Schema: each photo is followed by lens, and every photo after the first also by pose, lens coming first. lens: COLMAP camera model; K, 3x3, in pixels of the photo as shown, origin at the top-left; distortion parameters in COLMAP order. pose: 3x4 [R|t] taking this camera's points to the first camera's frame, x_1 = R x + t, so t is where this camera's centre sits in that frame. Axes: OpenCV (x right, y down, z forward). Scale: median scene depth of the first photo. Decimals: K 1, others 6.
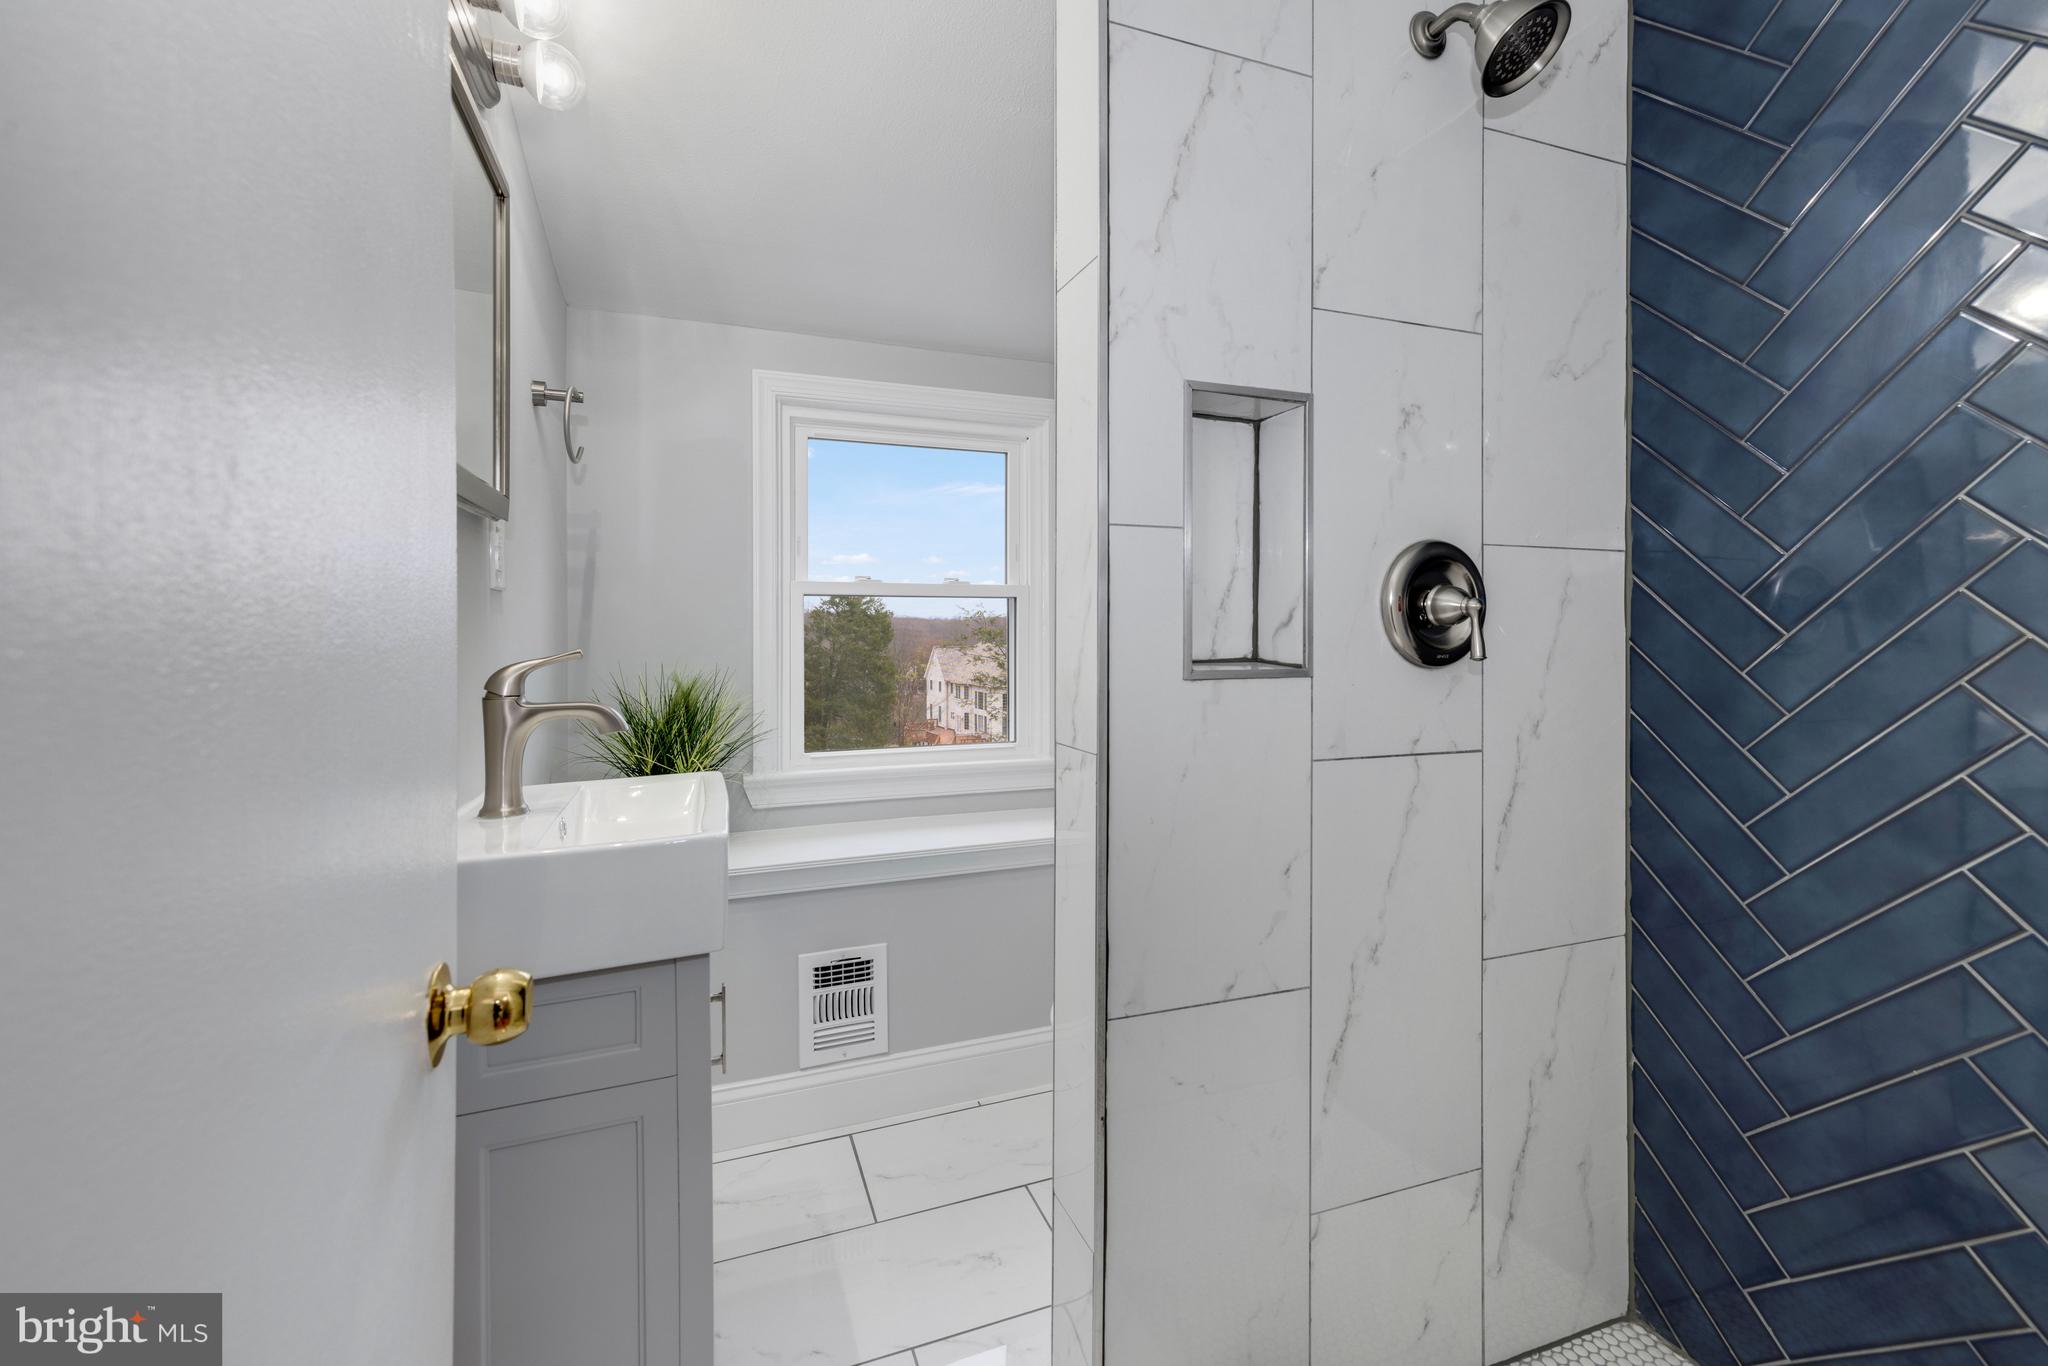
lens RADIAL K [[865.2, 0, 1025.8], [0, 865.2, 639.8], [0, 0, 1]] dist [0.003210, 0.000444]
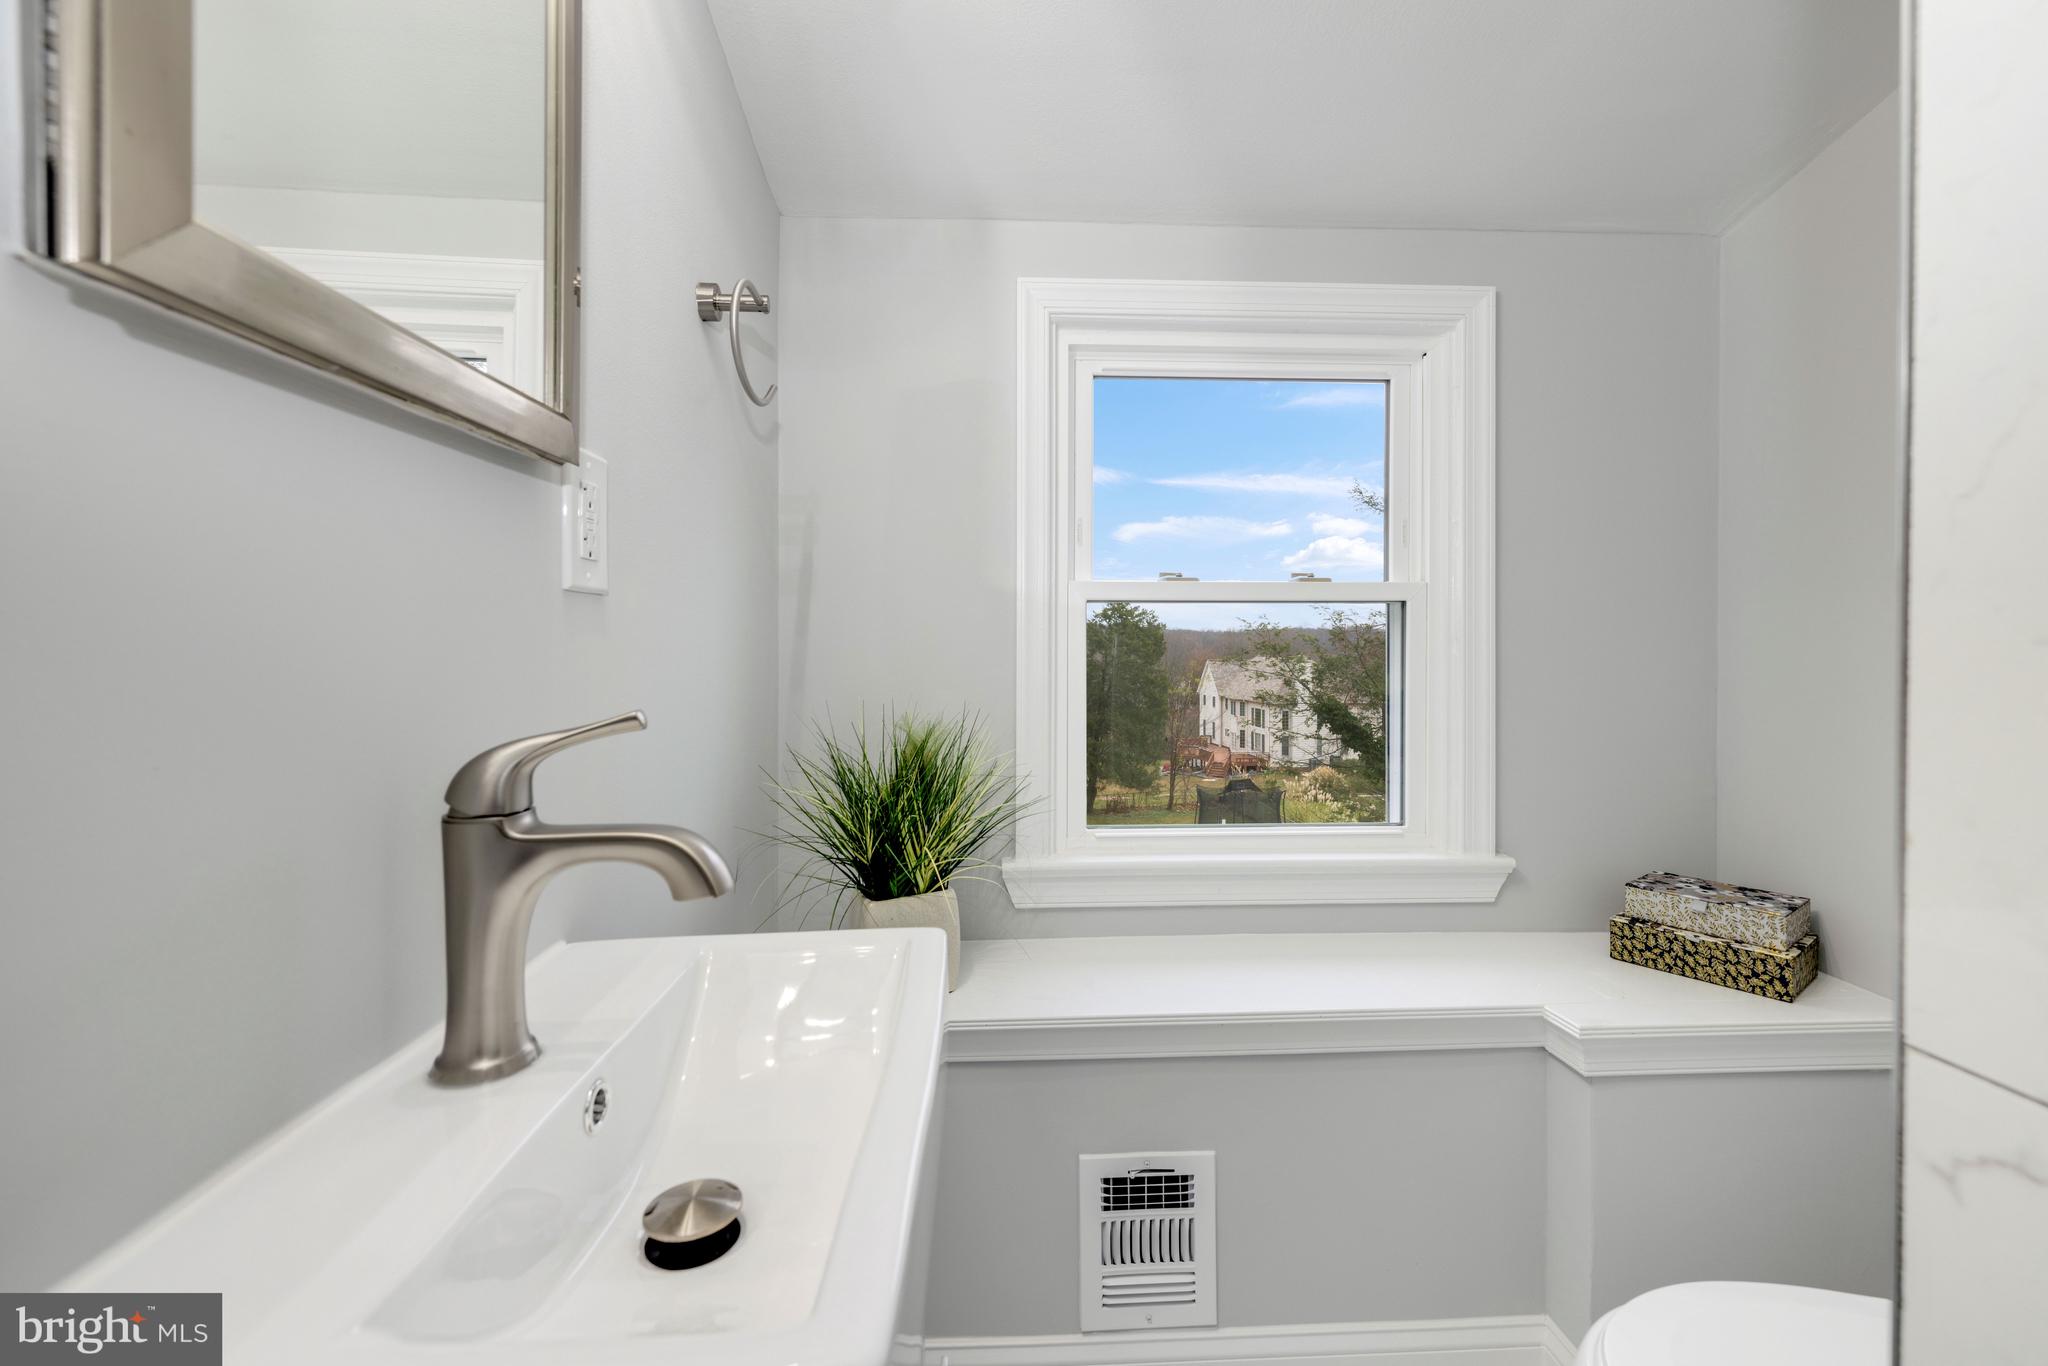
lens RADIAL K [[865.2, 0, 1029.9], [0, 865.2, 663.5], [0, 0, 1]] dist [0.003210, 0.000444]
pose [[0.954173, 0.007106, -0.299172, -0.095283], [-0.003179, 0.999902, 0.013609, -0.011740], [0.299240, -0.012034, 0.954102, 0.334789]]
